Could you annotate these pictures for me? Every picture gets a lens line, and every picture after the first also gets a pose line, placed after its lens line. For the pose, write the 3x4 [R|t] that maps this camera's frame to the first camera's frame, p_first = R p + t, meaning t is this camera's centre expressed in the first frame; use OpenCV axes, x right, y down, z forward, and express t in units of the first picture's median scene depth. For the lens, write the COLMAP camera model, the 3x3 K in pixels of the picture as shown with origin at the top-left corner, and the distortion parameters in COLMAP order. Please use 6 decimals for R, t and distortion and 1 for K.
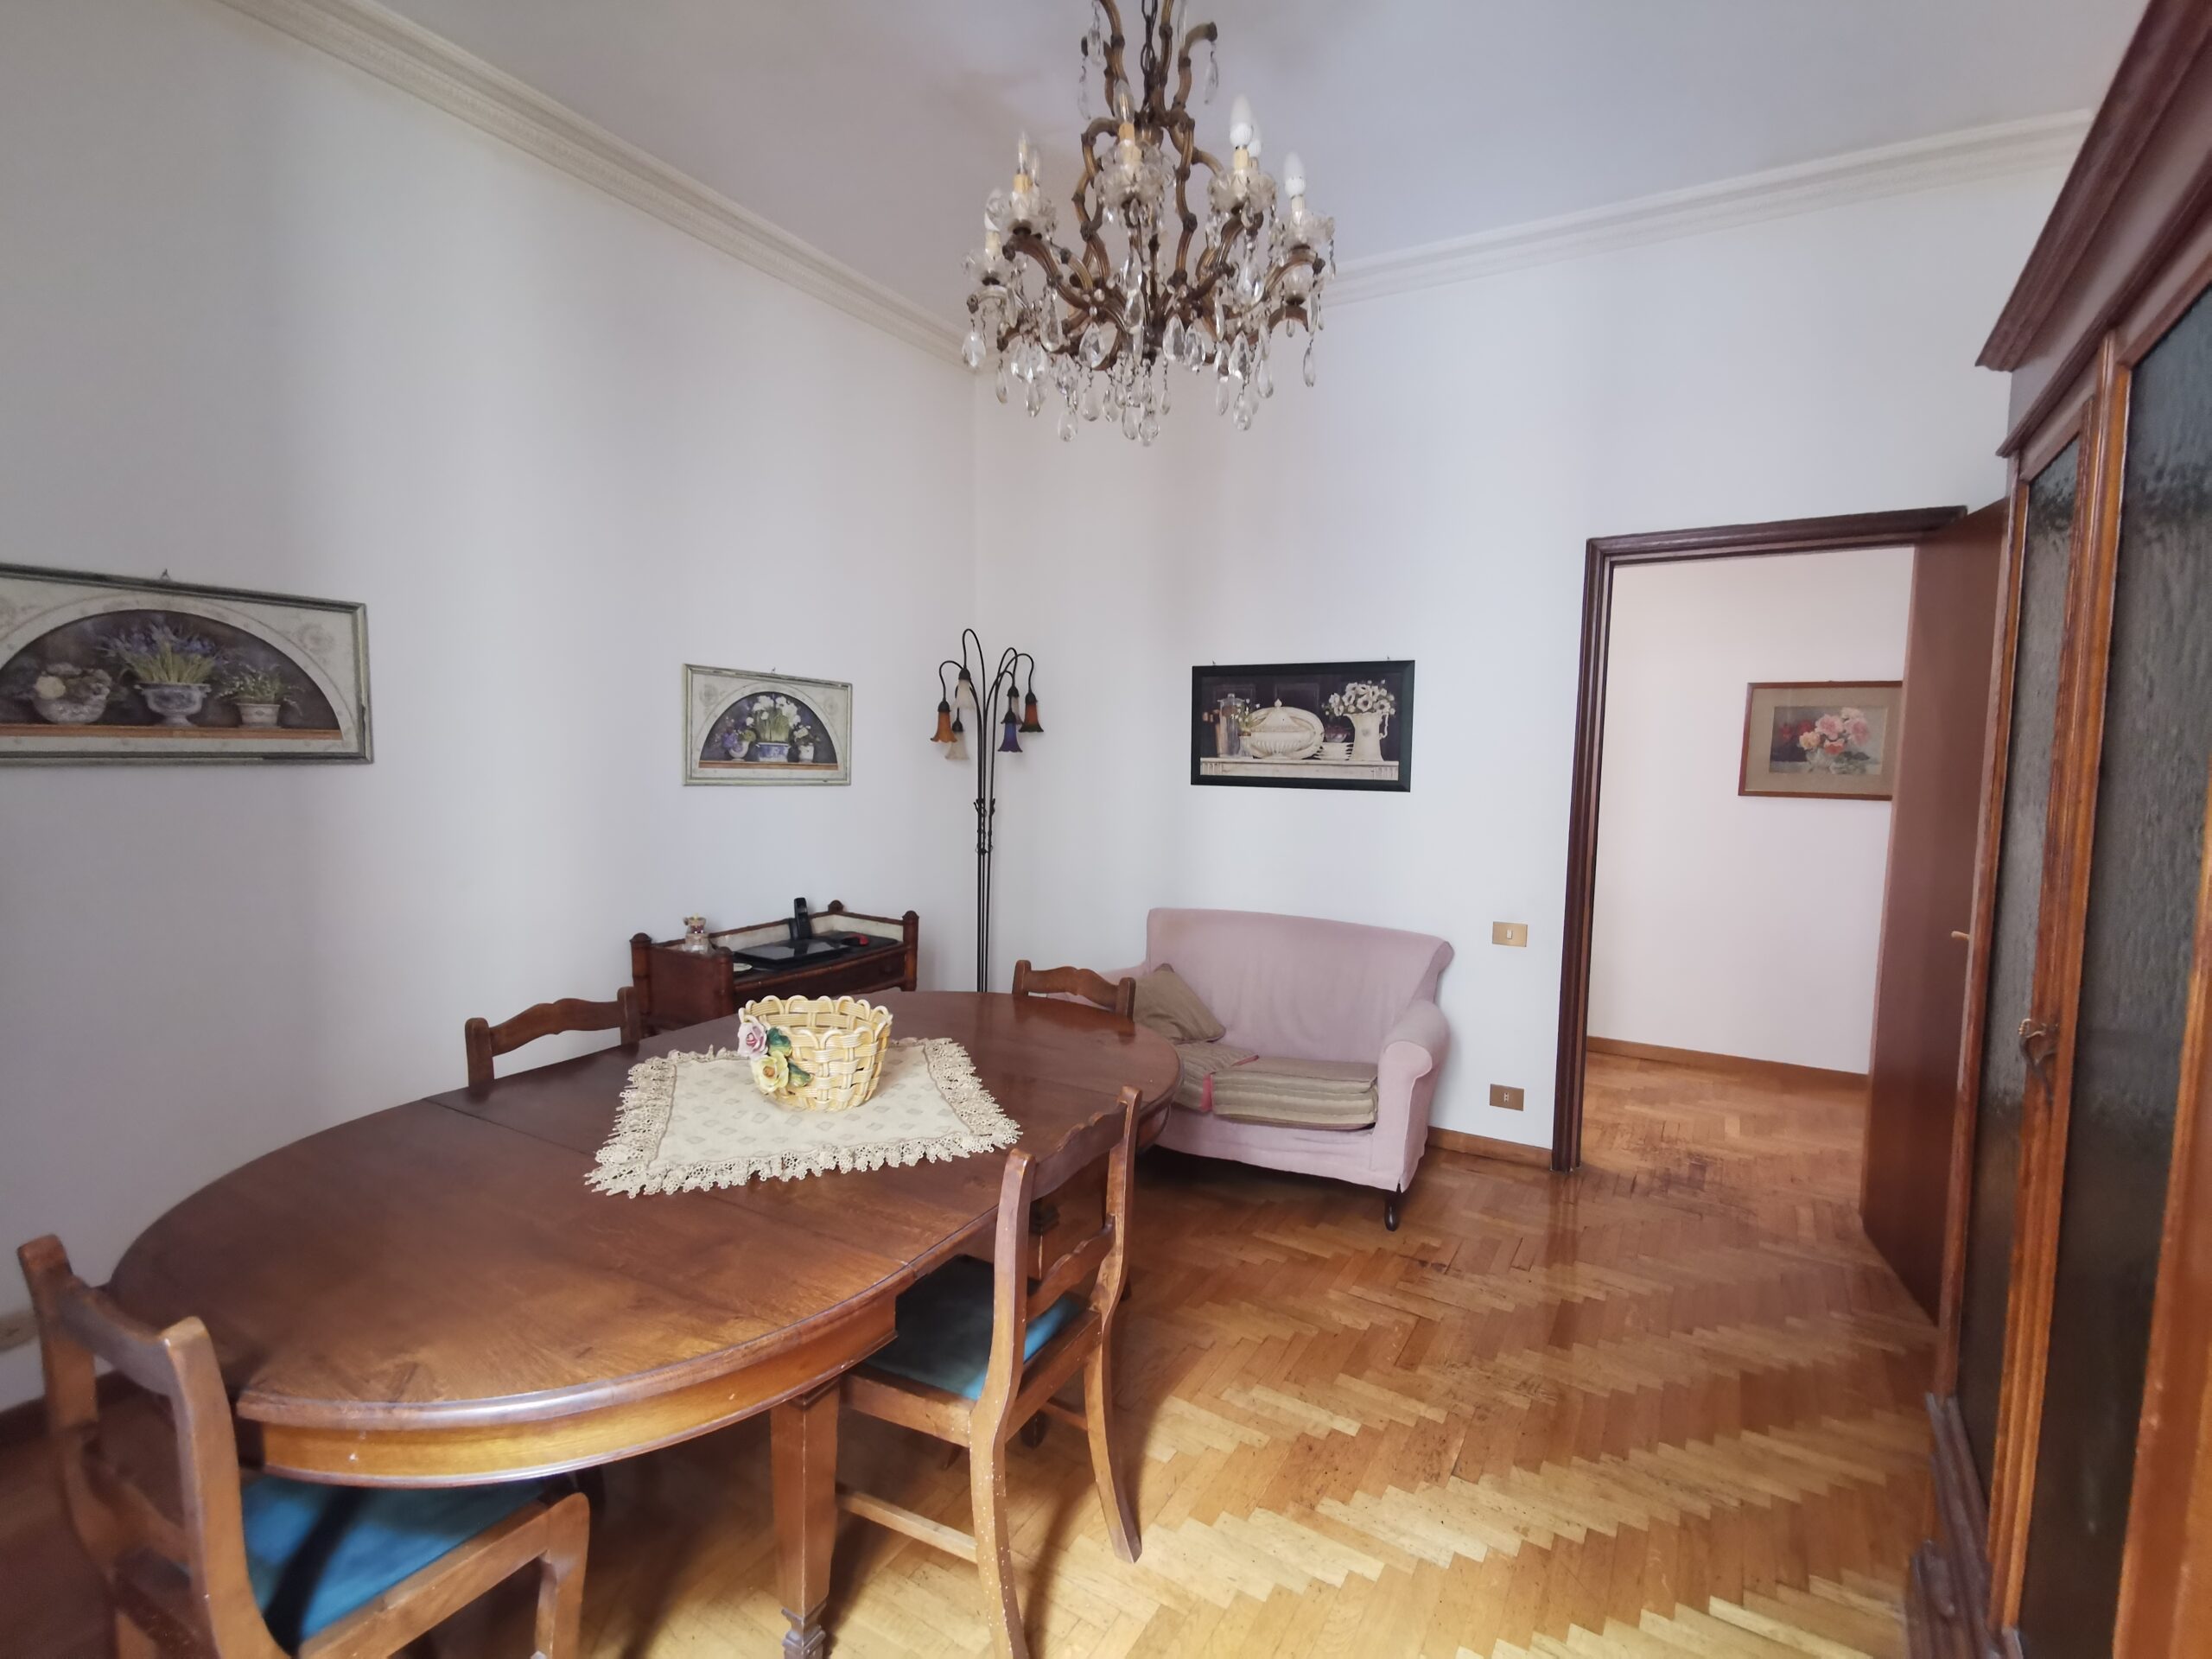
lens RADIAL K [[1006.5, 0, 1107.6], [0, 1006.5, 835.4], [0, 0, 1]] dist [-0.025291, 0.025727]
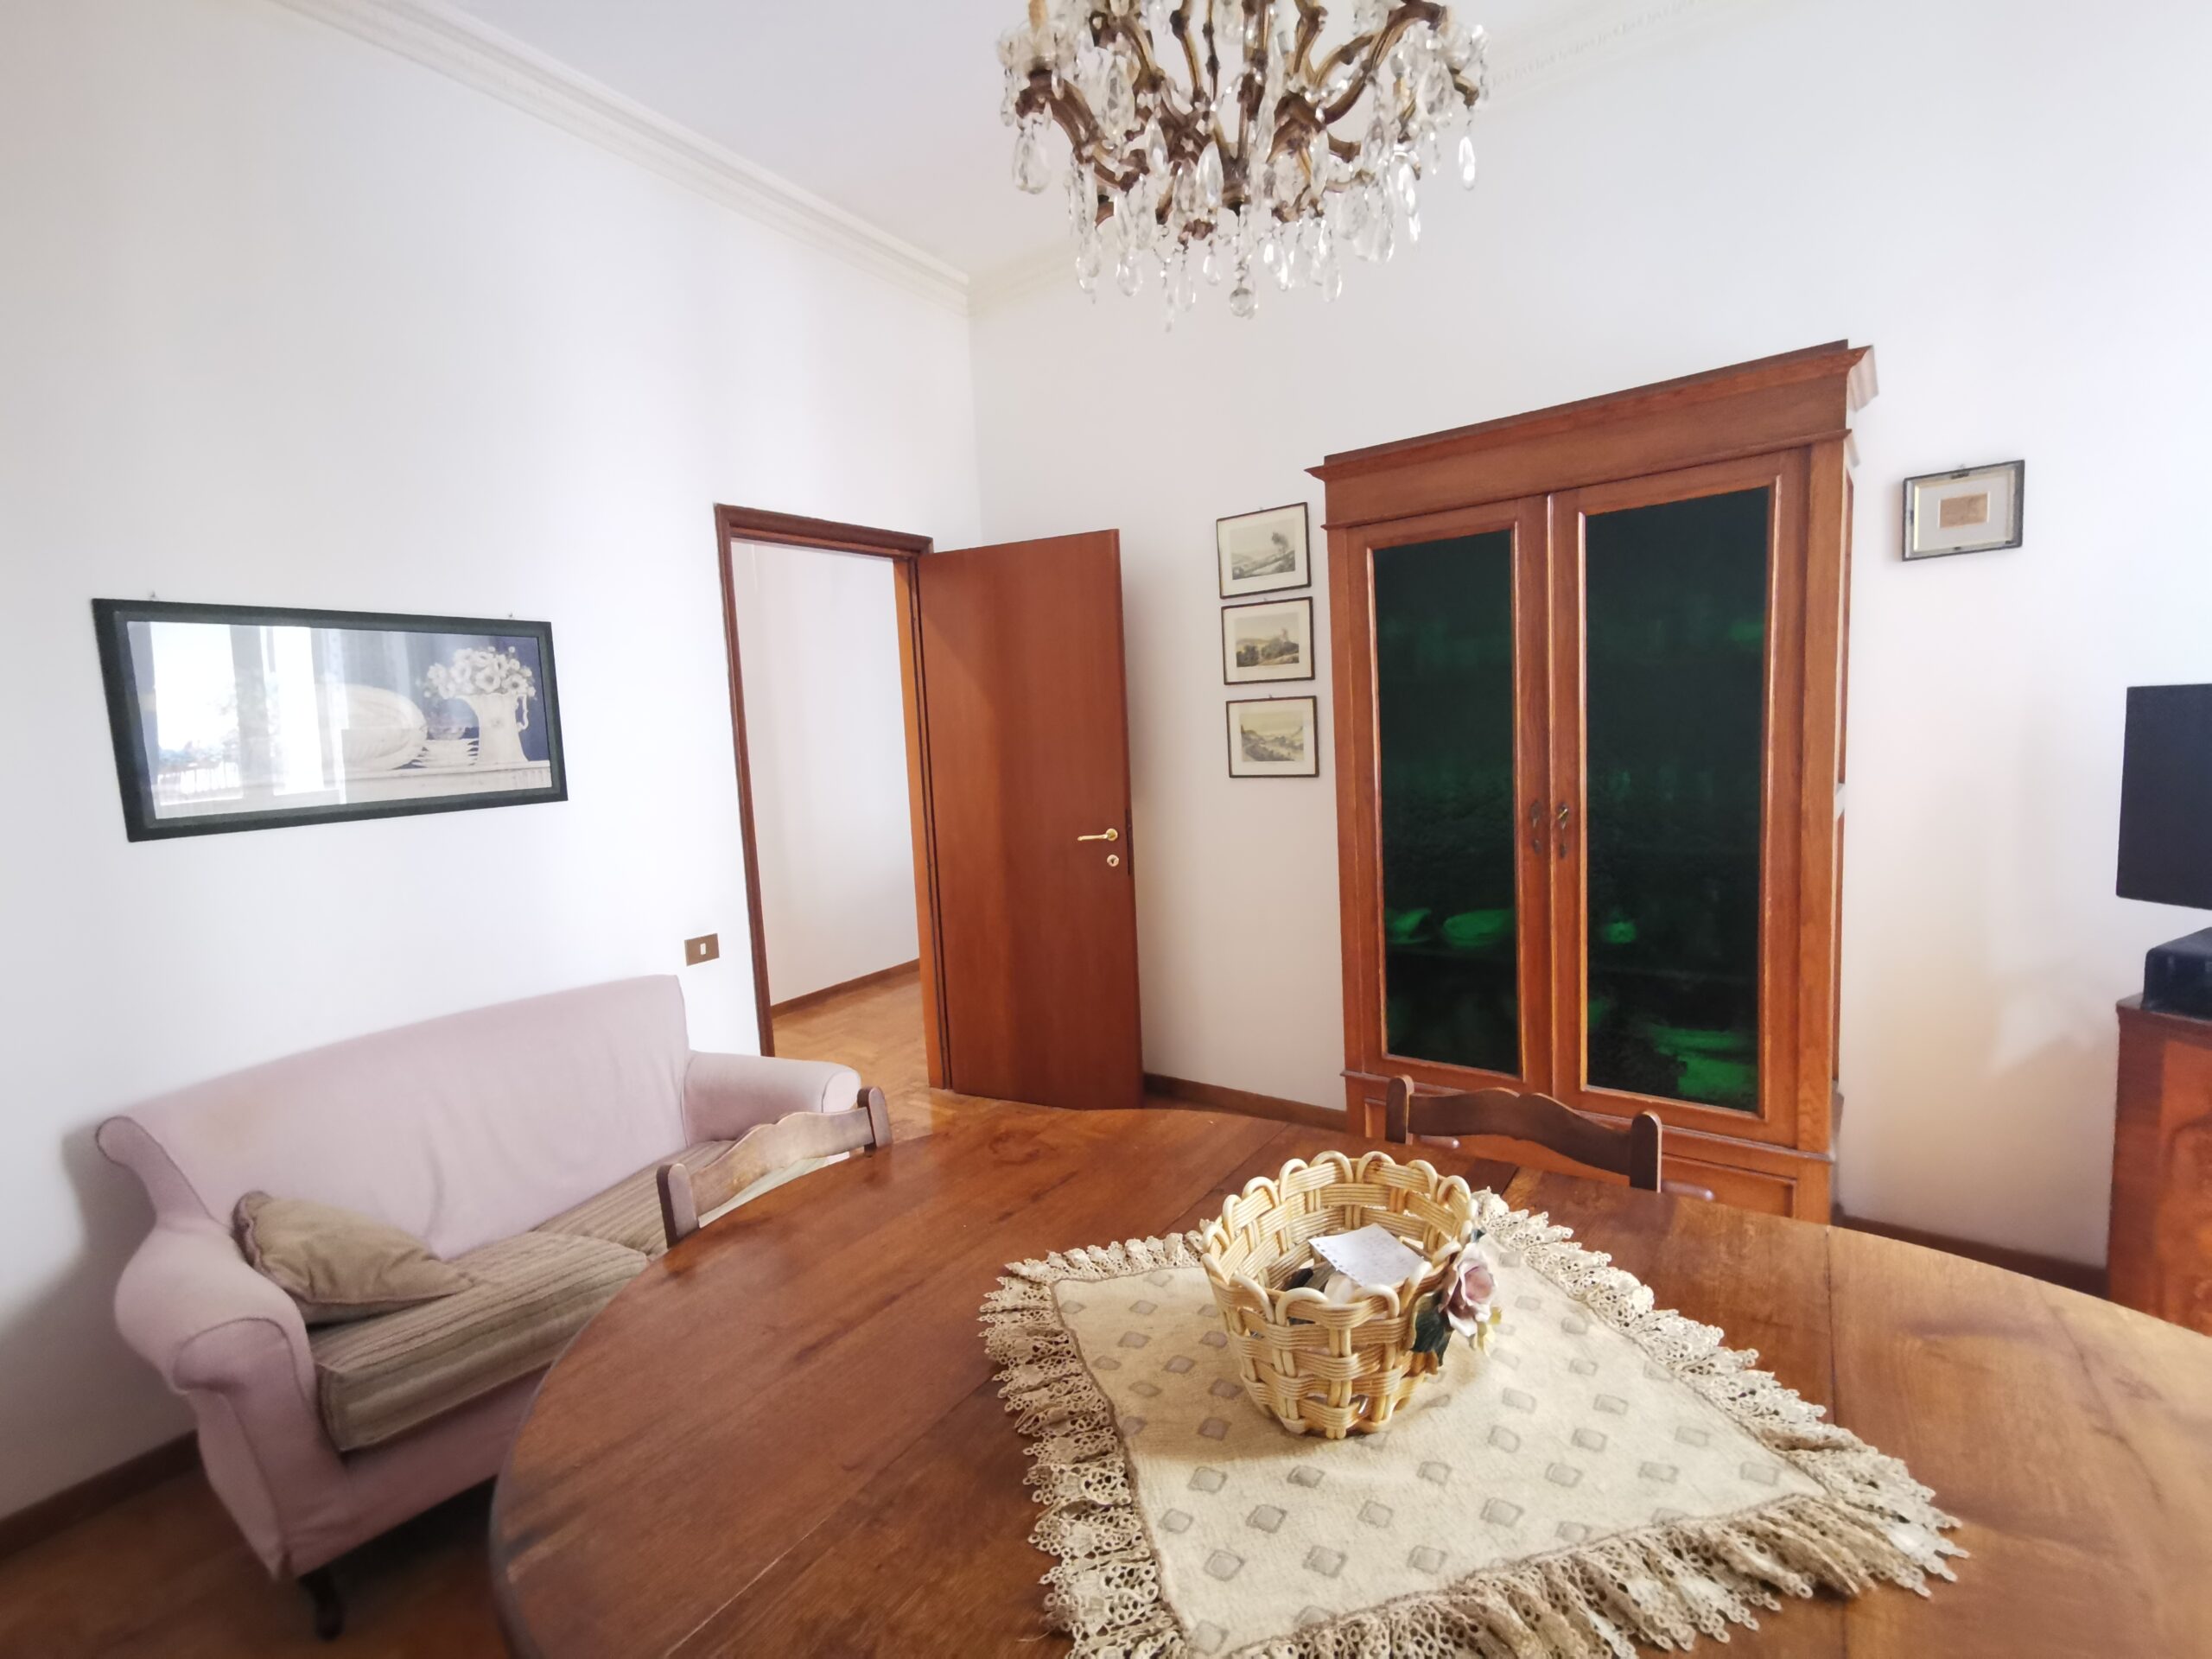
lens RADIAL K [[1007.9, 0, 1113.9], [0, 1007.9, 835.8], [0, 0, 1]] dist [0.008187, 0.000444]
pose [[0.095681, -0.131585, 0.986676, -0.461990], [0.141023, 0.983018, 0.117422, -0.056044], [-0.985372, 0.127909, 0.112613, 0.602477]]
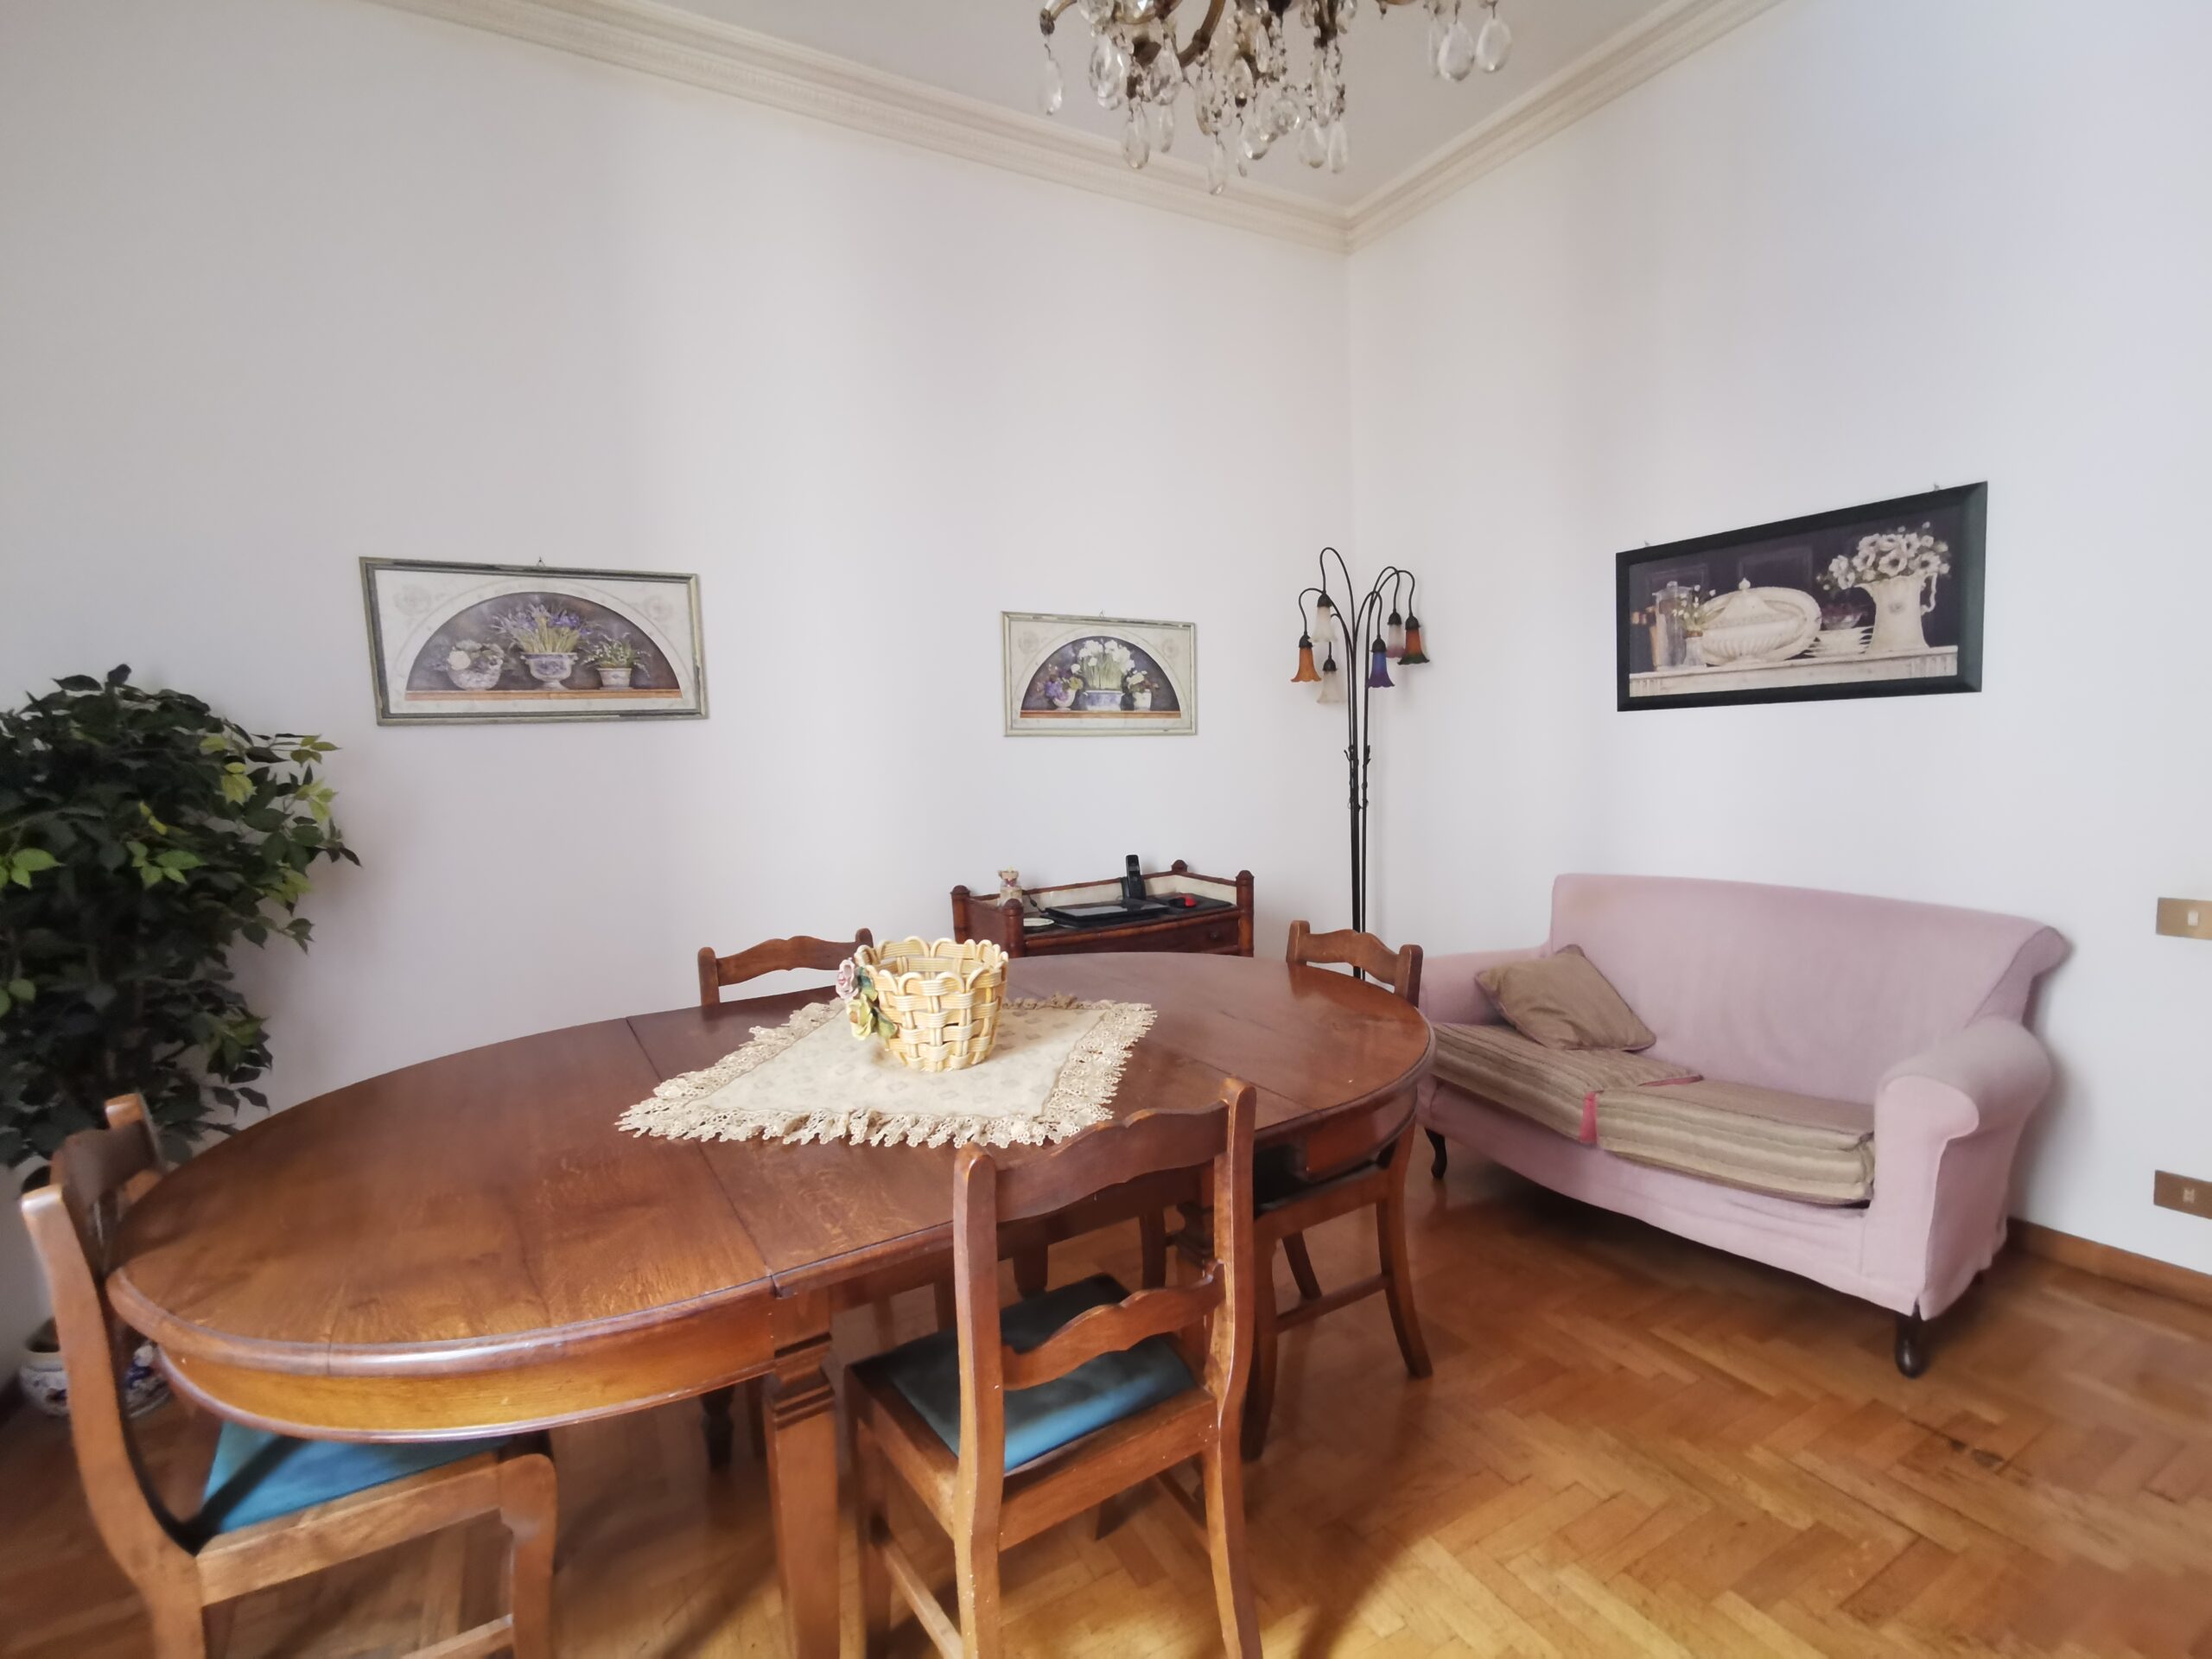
lens RADIAL K [[1007.9, 0, 1113.9], [0, 1007.9, 835.8], [0, 0, 1]] dist [0.008187, 0.000444]
pose [[0.873062, -0.006323, -0.487567, 0.155015], [0.011700, 0.999900, 0.007983, 0.041913], [0.487468, -0.012675, 0.873049, 0.195886]]
